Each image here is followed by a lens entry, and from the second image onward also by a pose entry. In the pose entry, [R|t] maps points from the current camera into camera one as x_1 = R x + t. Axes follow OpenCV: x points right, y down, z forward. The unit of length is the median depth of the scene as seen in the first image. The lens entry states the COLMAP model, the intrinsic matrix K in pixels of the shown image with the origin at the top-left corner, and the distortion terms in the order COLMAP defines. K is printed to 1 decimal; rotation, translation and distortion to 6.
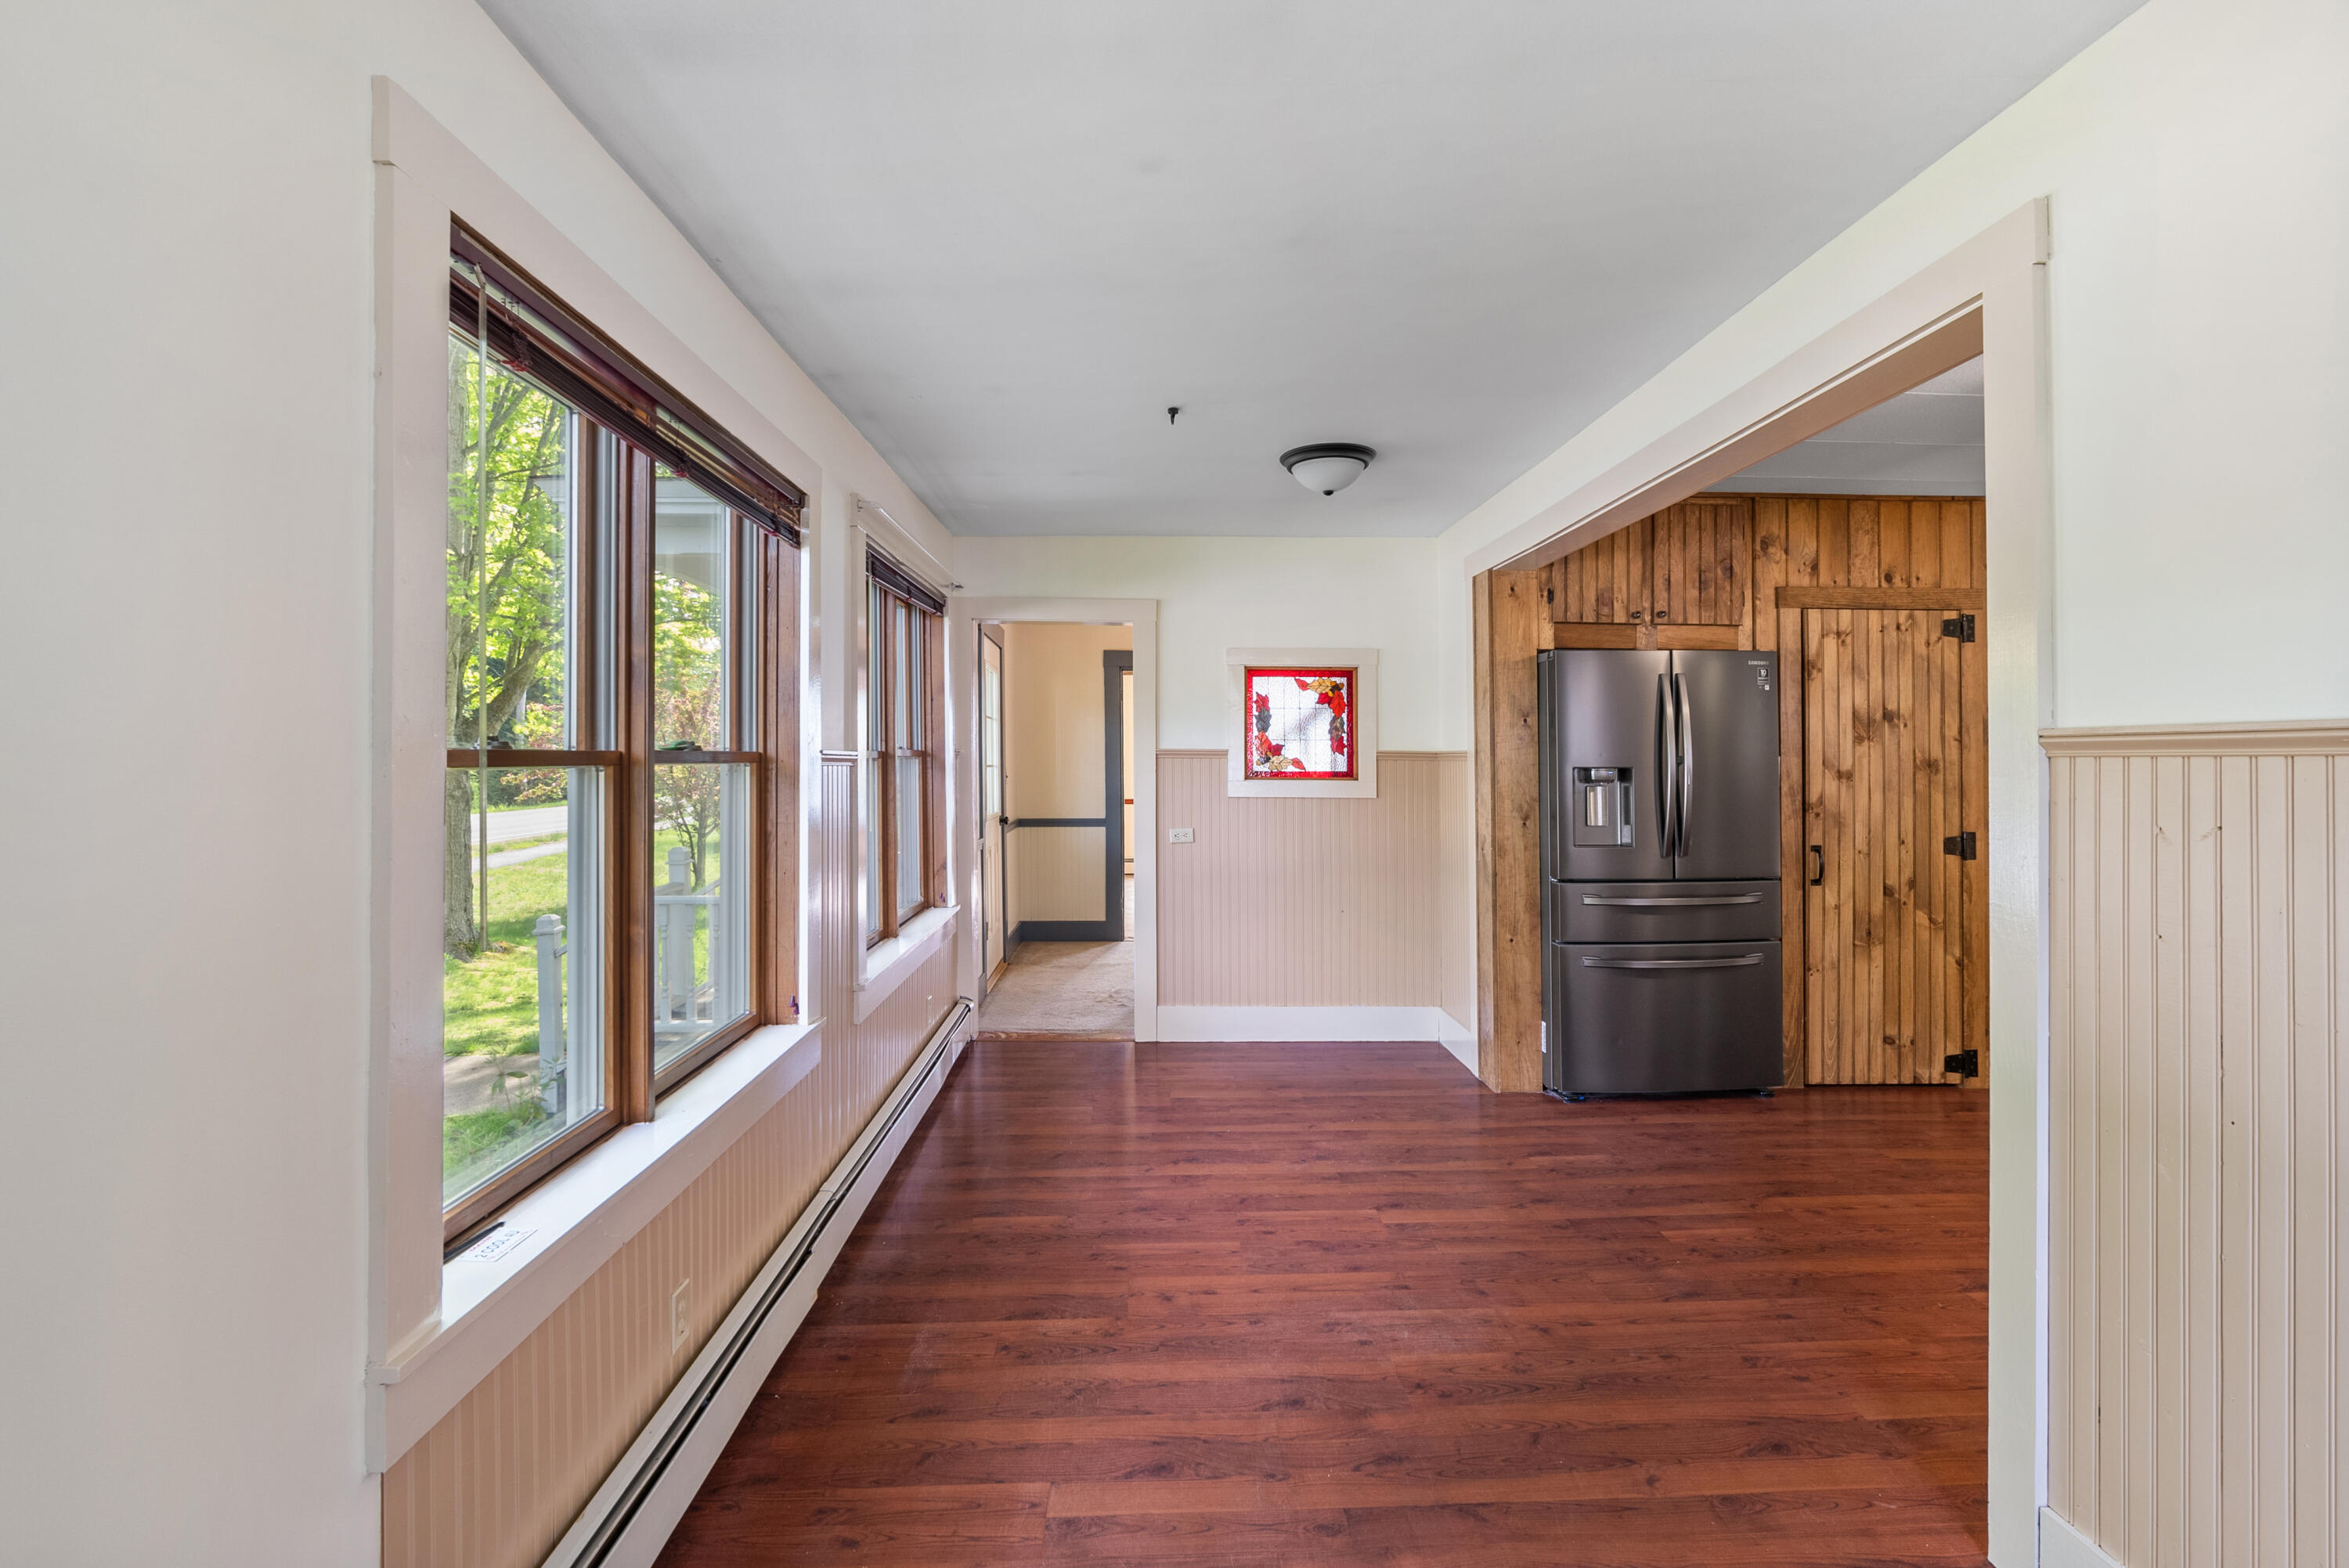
lens RADIAL K [[1047.3, 0, 1195.0], [0, 1047.3, 763.7], [0, 0, 1]] dist [-0.003897, 0.000729]
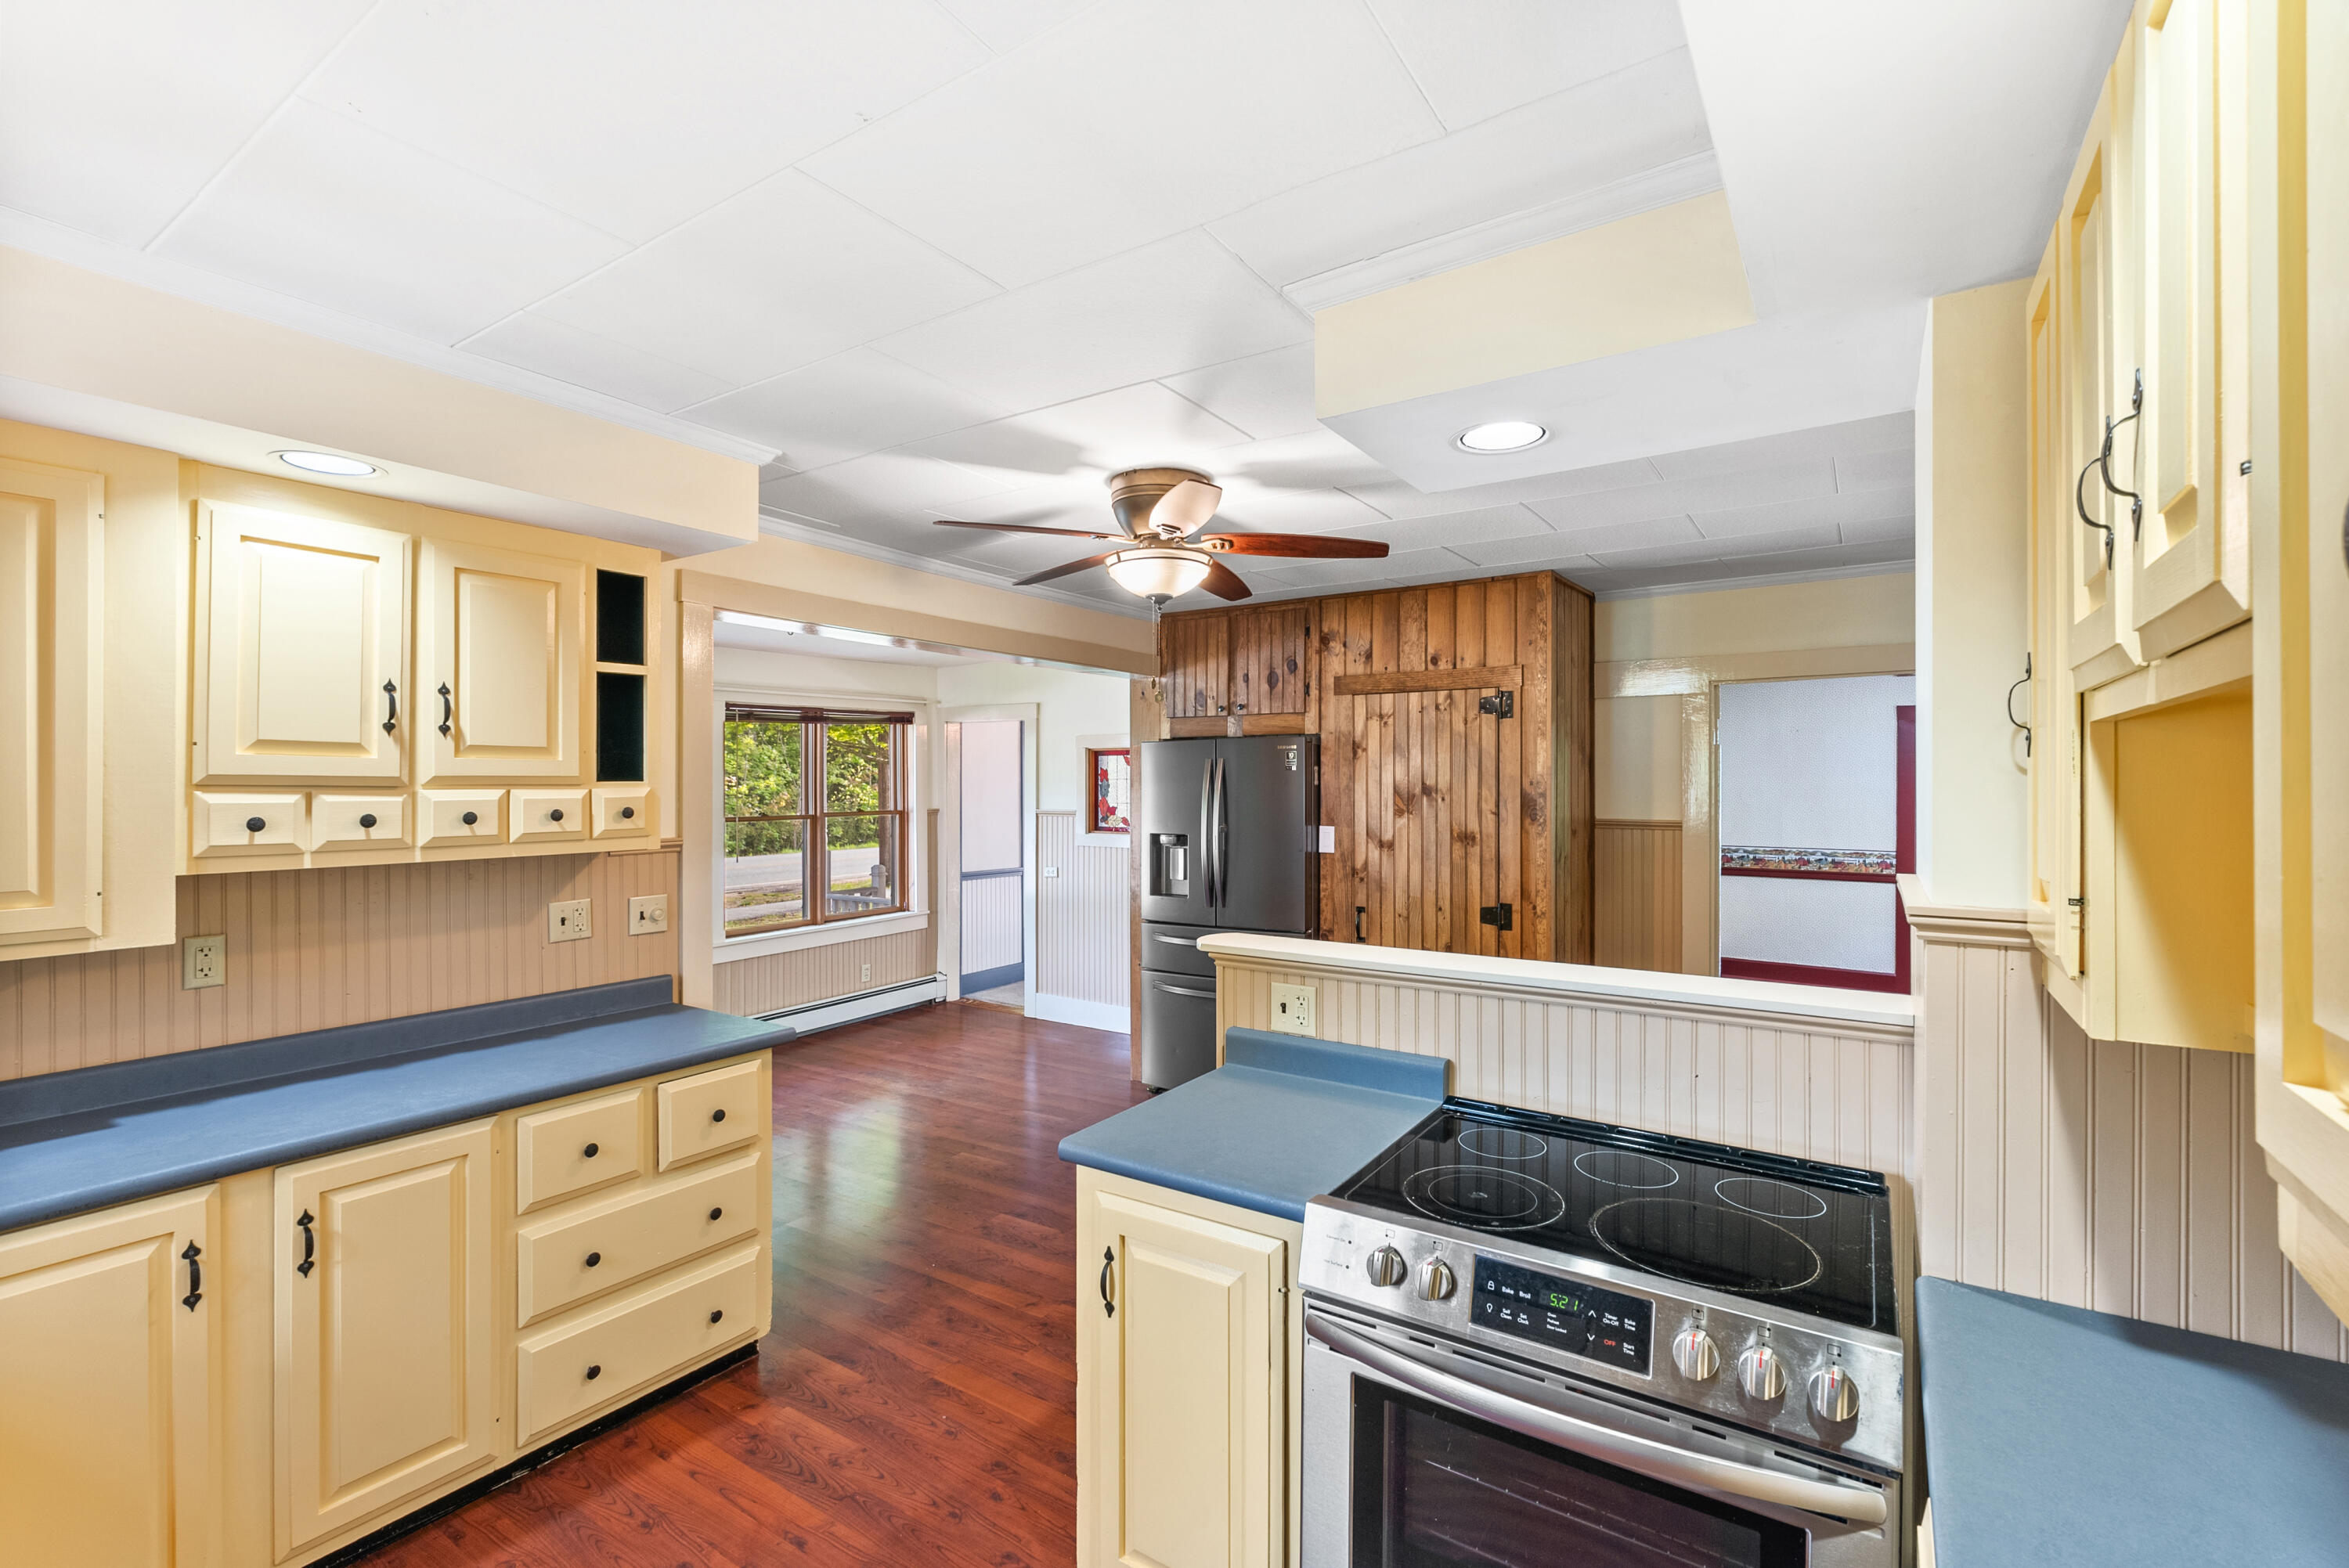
lens RADIAL K [[1047.3, 0, 1187.8], [0, 1047.3, 775.8], [0, 0, 1]] dist [-0.003897, 0.000729]
pose [[0.805659, -0.007128, -0.592337, 1.101756], [0.004527, 0.999972, -0.005875, -0.055728], [0.592362, 0.002051, 0.805669, -0.010873]]
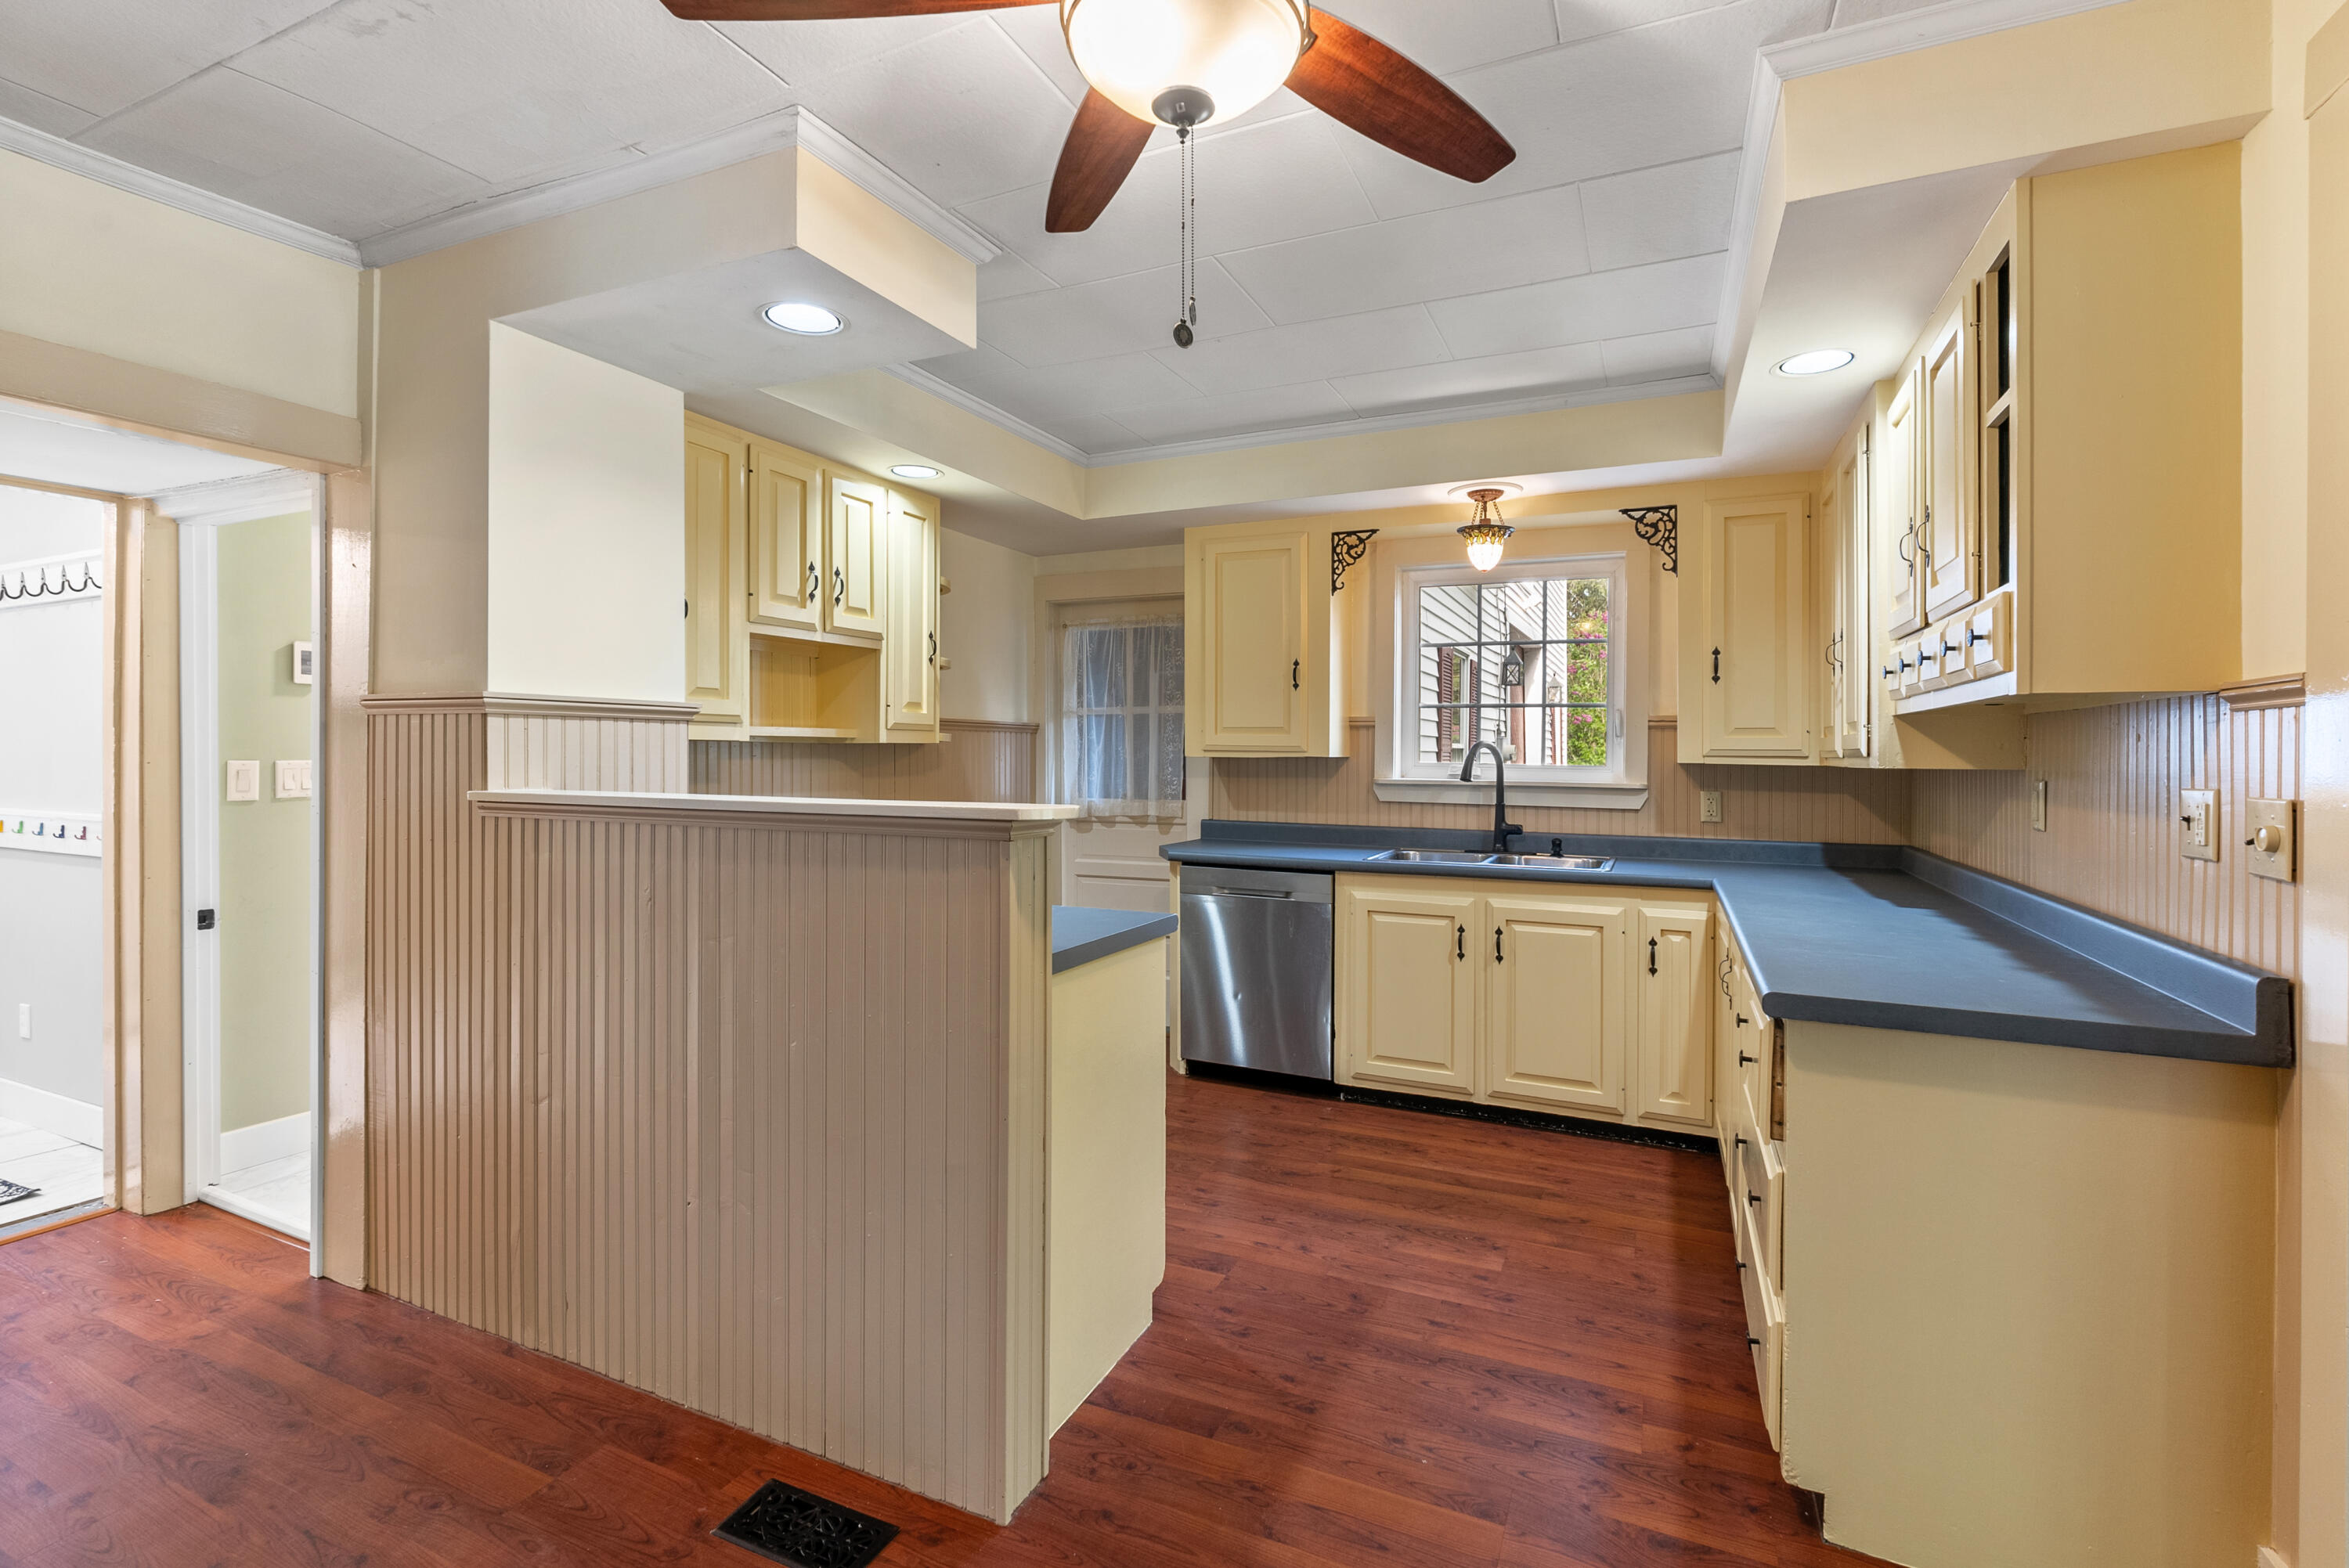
lens RADIAL K [[1047.3, 0, 1196.1], [0, 1047.3, 765.9], [0, 0, 1]] dist [-0.003897, 0.000729]
pose [[-0.890684, -0.018743, 0.454236, 0.522761], [-0.014618, 0.999814, 0.012591, 0.013369], [-0.454388, 0.004574, -0.890792, 0.822251]]
